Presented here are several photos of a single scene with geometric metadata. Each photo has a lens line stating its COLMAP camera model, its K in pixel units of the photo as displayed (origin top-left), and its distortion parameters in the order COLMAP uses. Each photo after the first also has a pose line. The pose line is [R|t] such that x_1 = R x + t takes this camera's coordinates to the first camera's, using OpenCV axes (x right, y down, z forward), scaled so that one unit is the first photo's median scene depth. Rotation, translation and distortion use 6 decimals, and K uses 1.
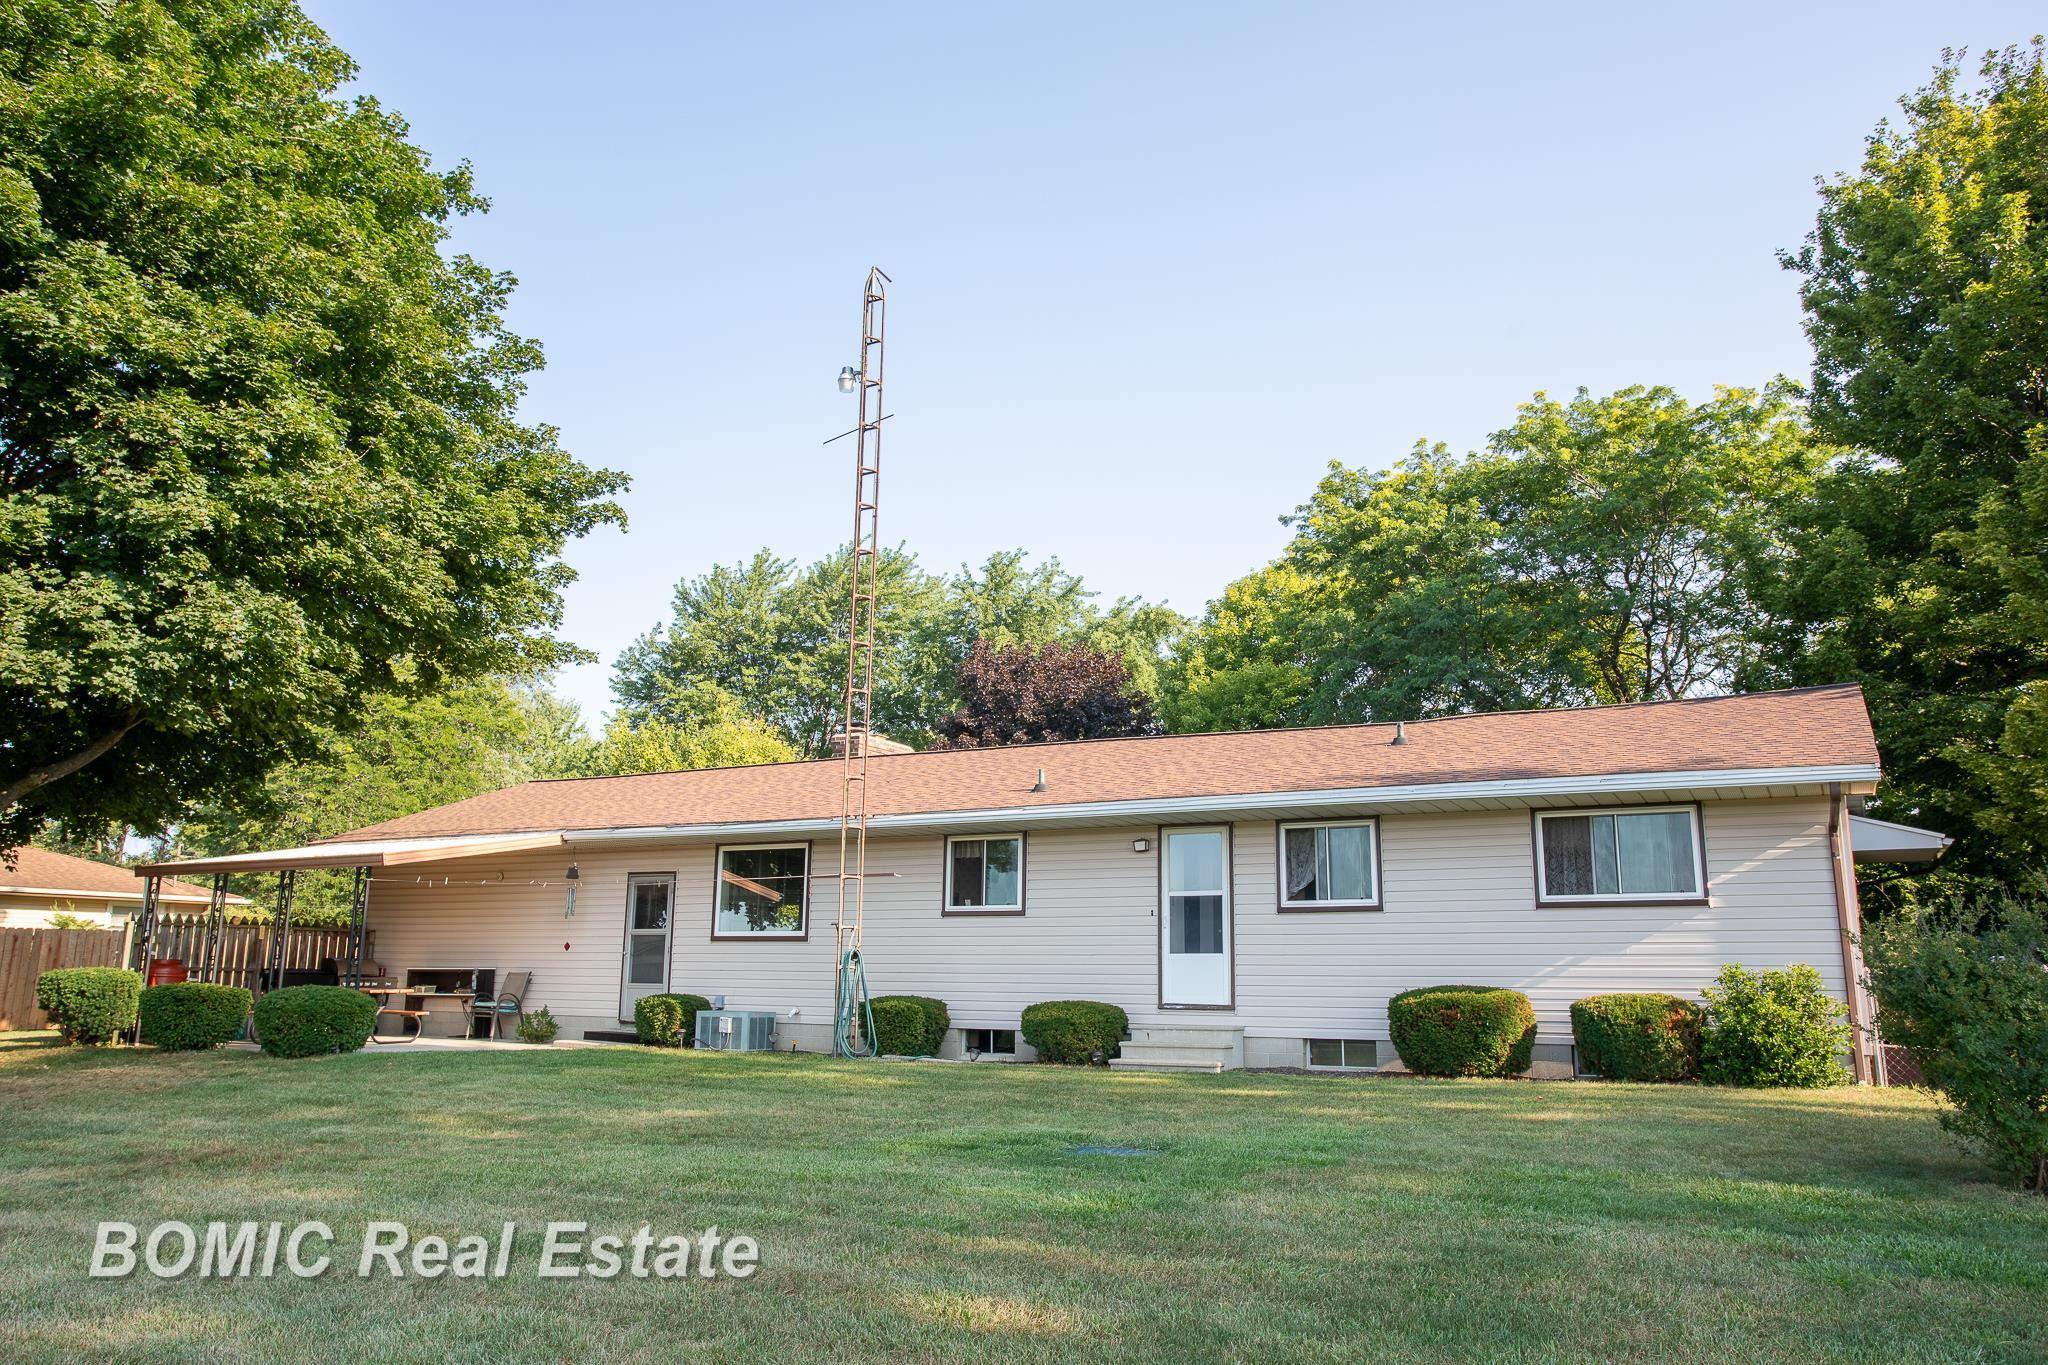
lens RADIAL K [[1482.6, 0, 1024.3], [0, 1482.6, 677.3], [0, 0, 1]] dist [-0.052674, 0.092415]
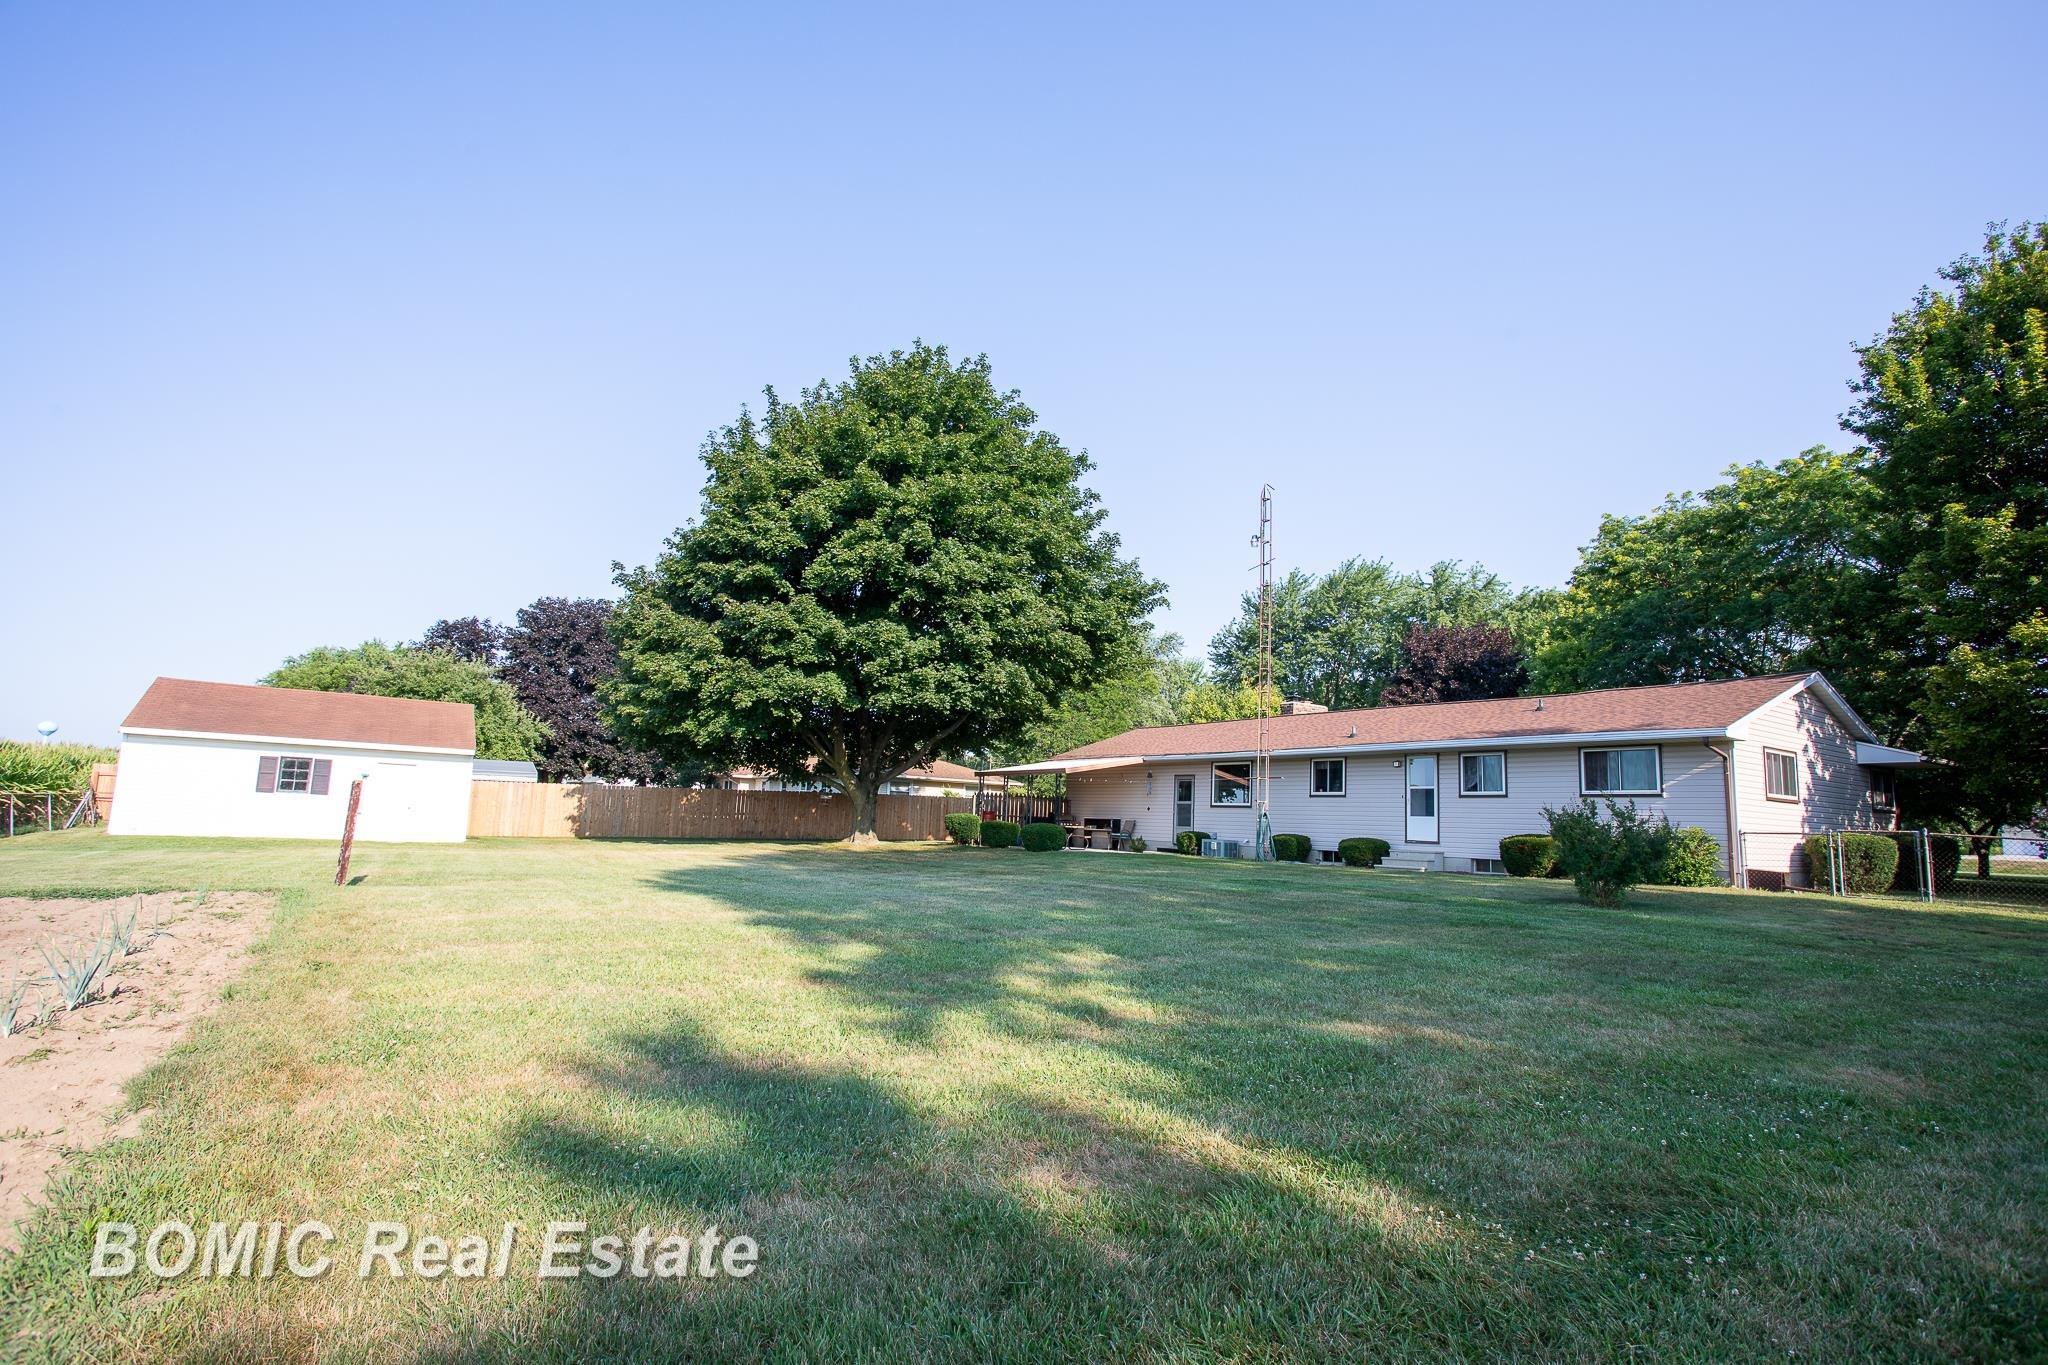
lens RADIAL K [[1001.7, 0, 1031.0], [0, 1001.7, 675.0], [0, 0, 1]] dist [-0.067086, 0.027524]
pose [[0.886504, -0.041720, -0.460836, 0.232838], [0.062631, 0.997581, 0.030171, -0.072400], [0.458463, -0.055609, 0.886972, -0.390452]]
